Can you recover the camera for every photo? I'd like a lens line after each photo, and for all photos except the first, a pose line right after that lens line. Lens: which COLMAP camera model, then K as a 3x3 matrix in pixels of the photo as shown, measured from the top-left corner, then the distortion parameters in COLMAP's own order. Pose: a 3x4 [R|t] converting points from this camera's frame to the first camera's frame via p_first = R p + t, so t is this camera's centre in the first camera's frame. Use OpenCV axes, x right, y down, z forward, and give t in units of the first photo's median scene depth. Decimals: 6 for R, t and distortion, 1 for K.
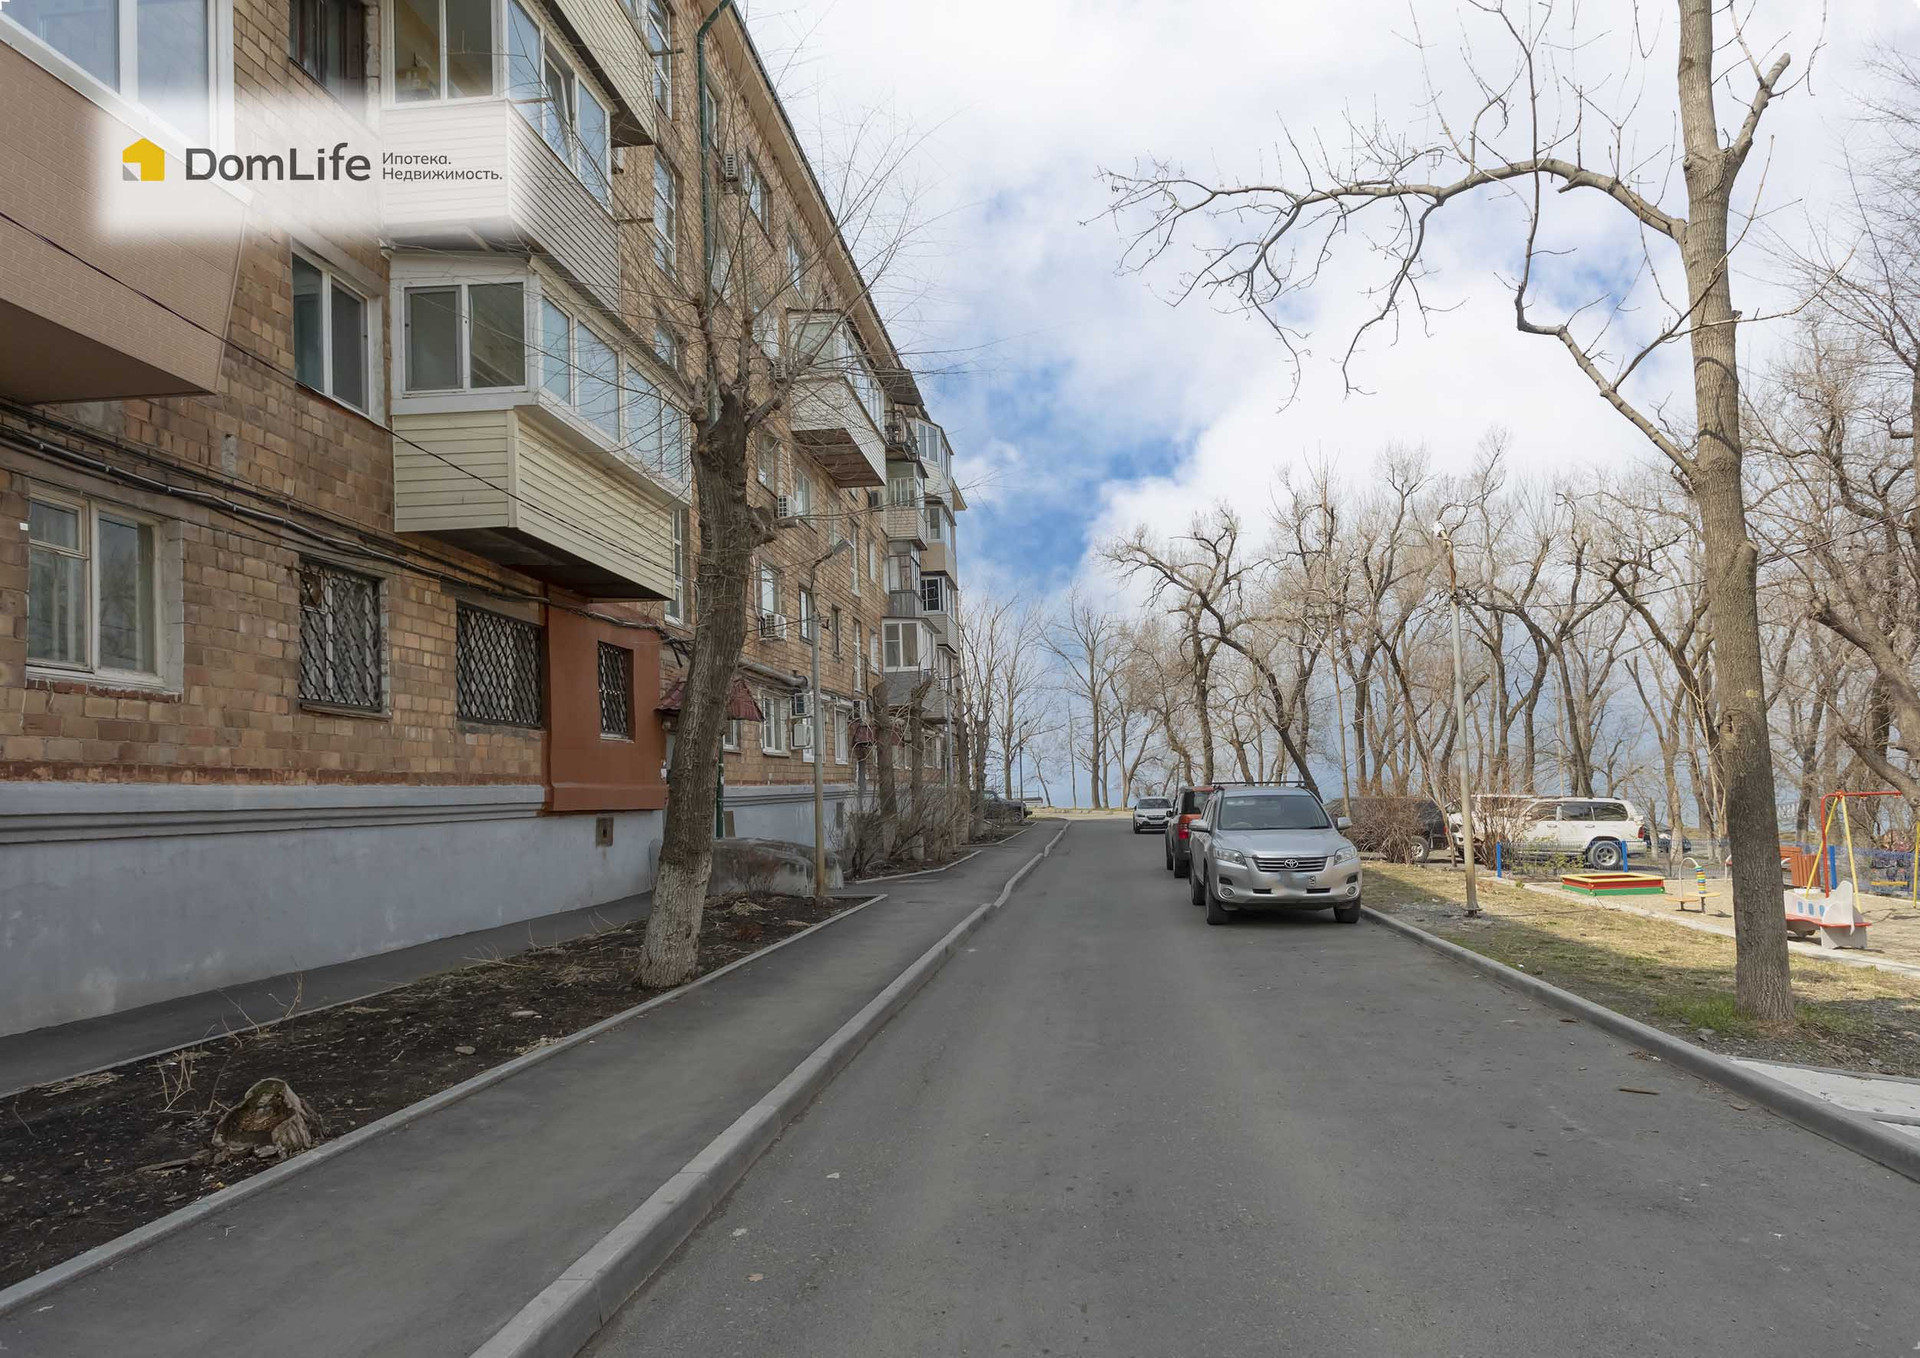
lens RADIAL K [[1173.3, 0, 960.0], [0, 1173.3, 679.0], [0, 0, 1]] dist [0.000979, 0.000024]
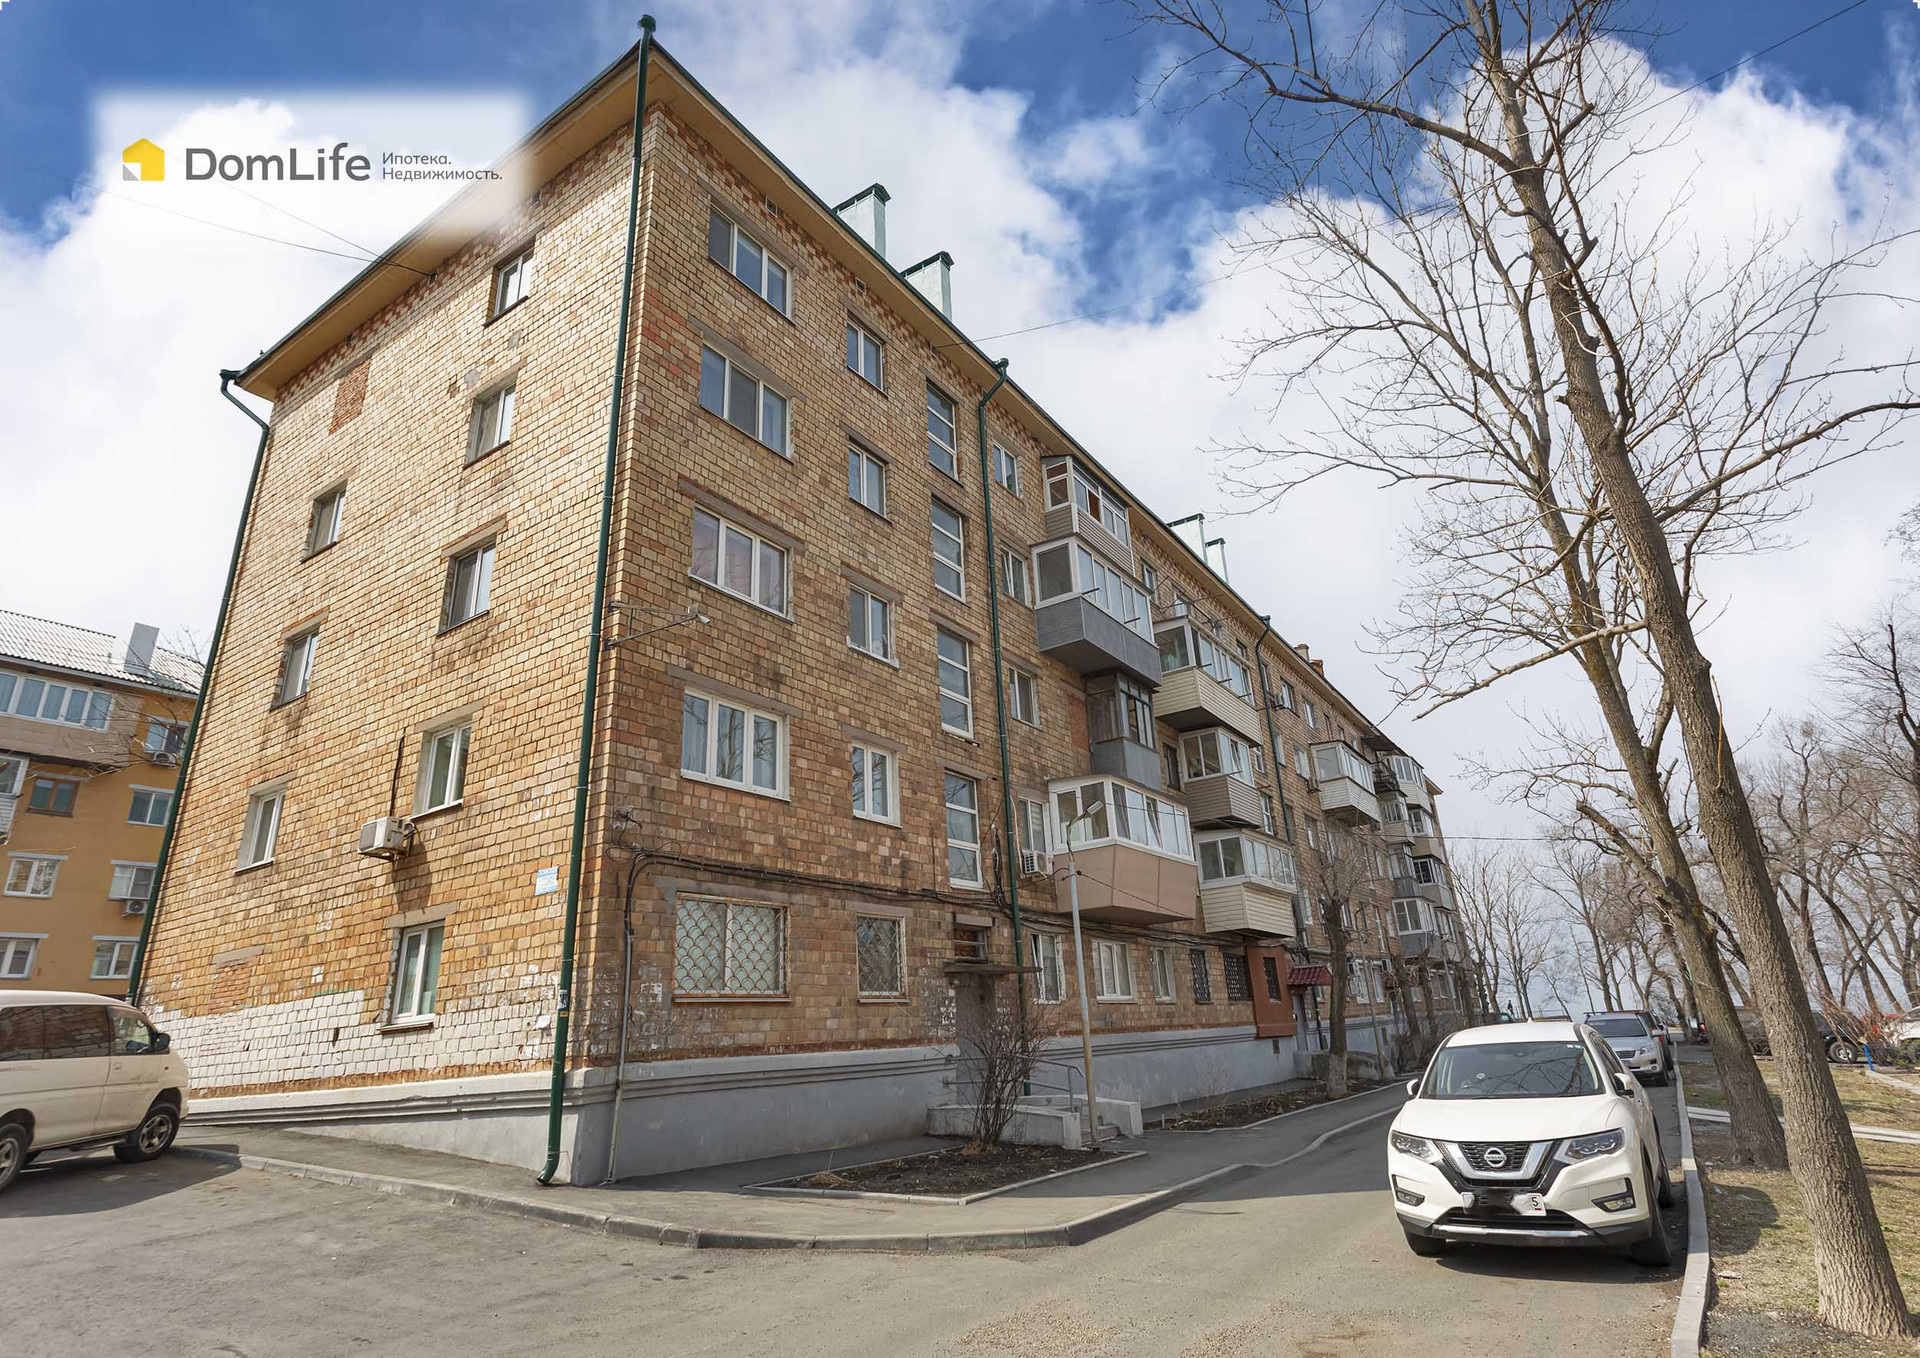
lens RADIAL K [[983.1, 0, 1034.8], [0, 983.1, 650.4], [0, 0, 1]] dist [-0.000326, 0.000124]
pose [[0.914087, -0.170967, -0.367717, 0.045799], [0.069957, 0.959670, -0.272287, -0.059138], [0.399439, 0.223170, 0.889181, -0.518214]]
